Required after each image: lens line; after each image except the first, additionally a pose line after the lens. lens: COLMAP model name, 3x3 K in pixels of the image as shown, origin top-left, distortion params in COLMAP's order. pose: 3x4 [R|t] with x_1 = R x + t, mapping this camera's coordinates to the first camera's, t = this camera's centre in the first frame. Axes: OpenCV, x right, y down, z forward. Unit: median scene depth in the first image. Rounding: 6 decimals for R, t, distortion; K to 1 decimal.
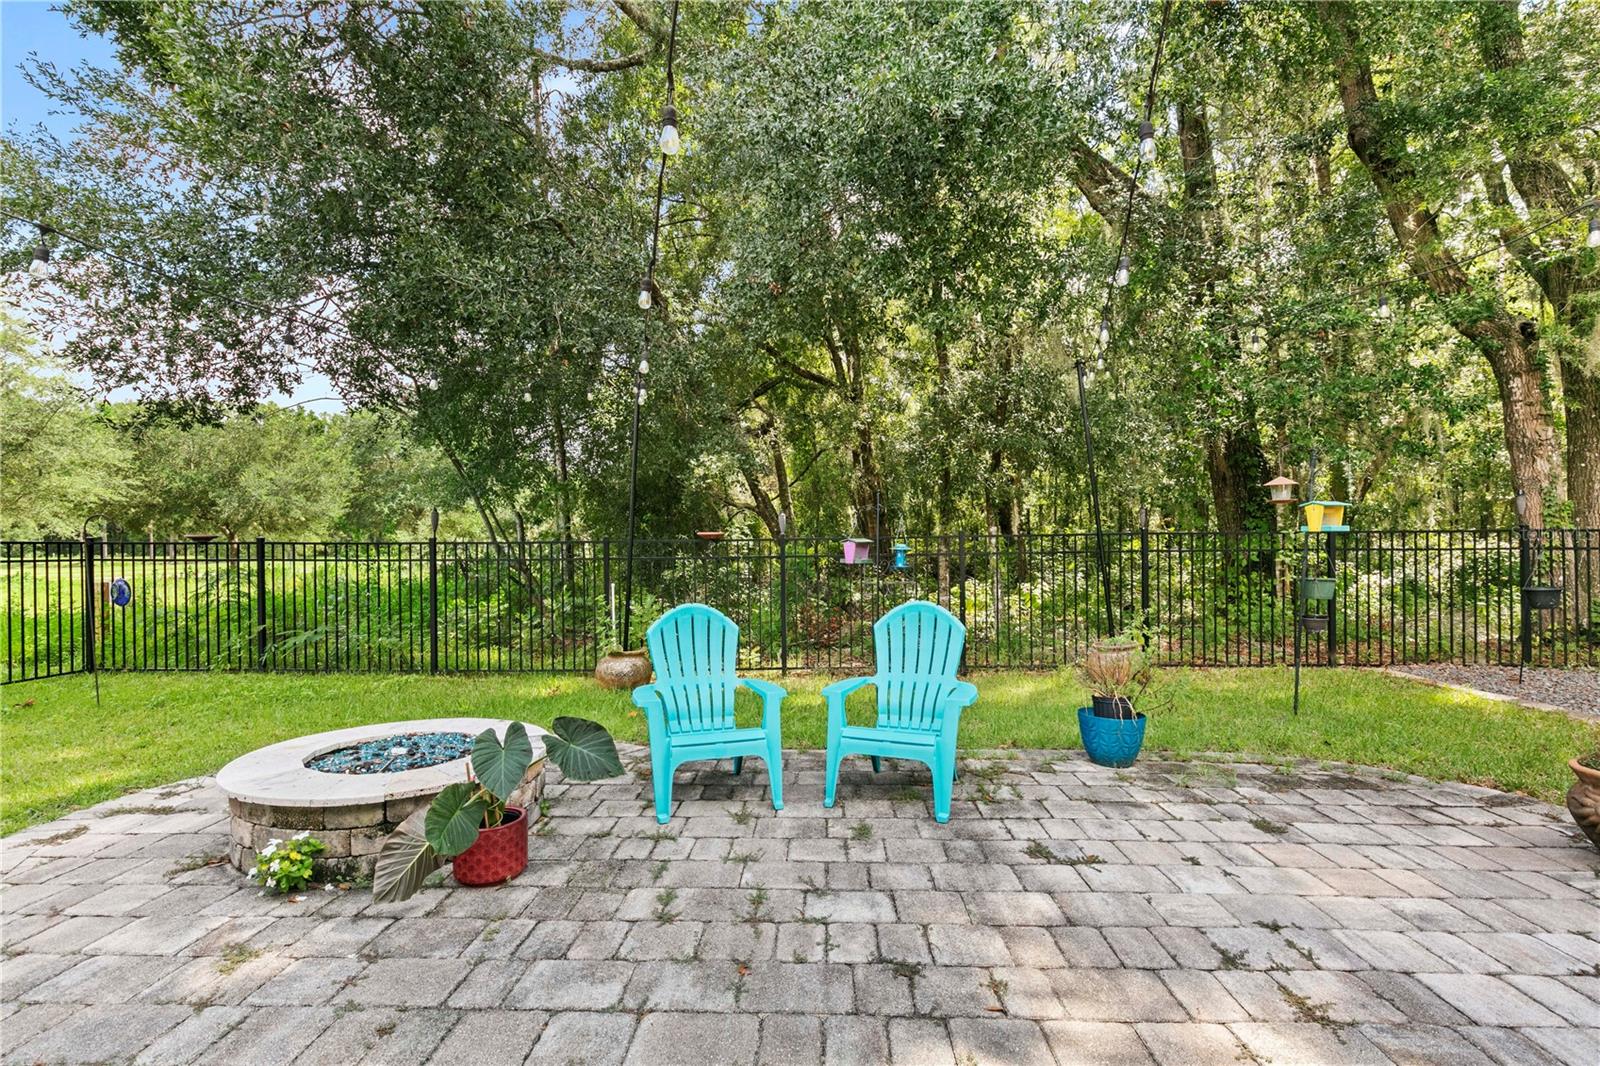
lens RADIAL K [[727.0, 0, 796.9], [0, 727.0, 543.2], [0, 0, 1]] dist [0.001353, 0.000065]
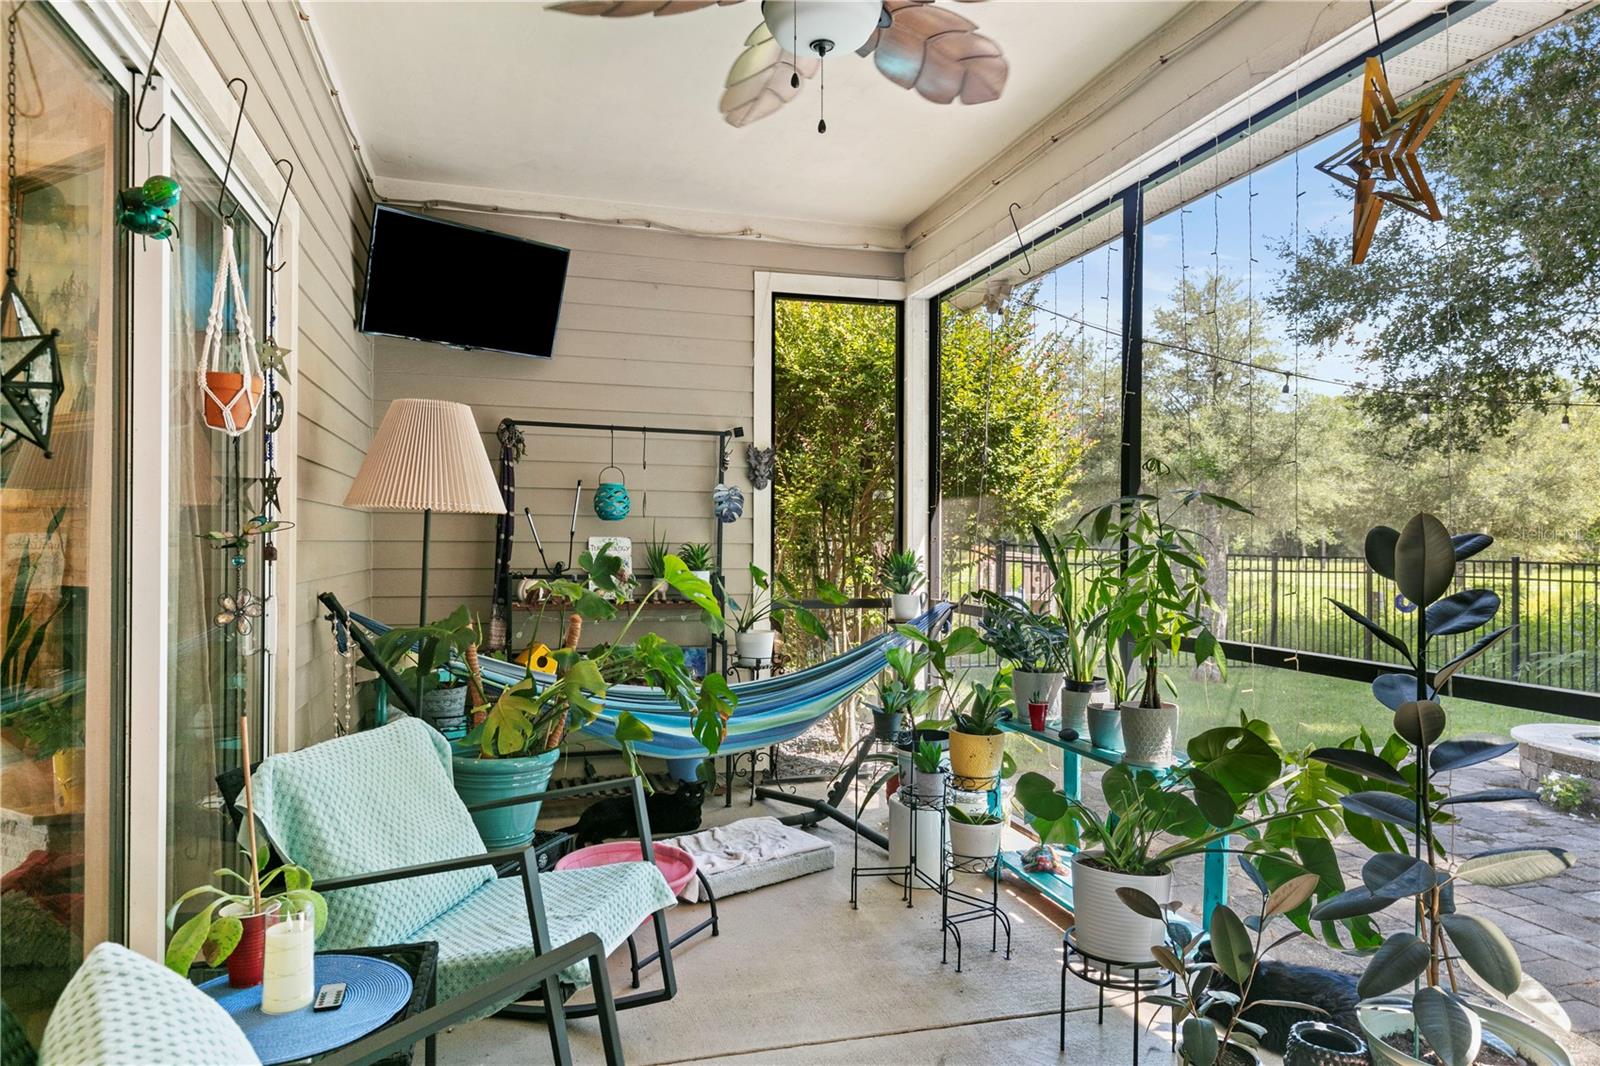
lens RADIAL K [[996.7, 0, 800.0], [0, 996.7, 533.0], [0, 0, 1]] dist [0.036187, 0.001351]
pose [[0.341146, 0.015863, -0.939876, 0.276941], [-0.027685, 0.999593, 0.006822, -0.026137], [0.939603, 0.023693, 0.341446, -0.458561]]
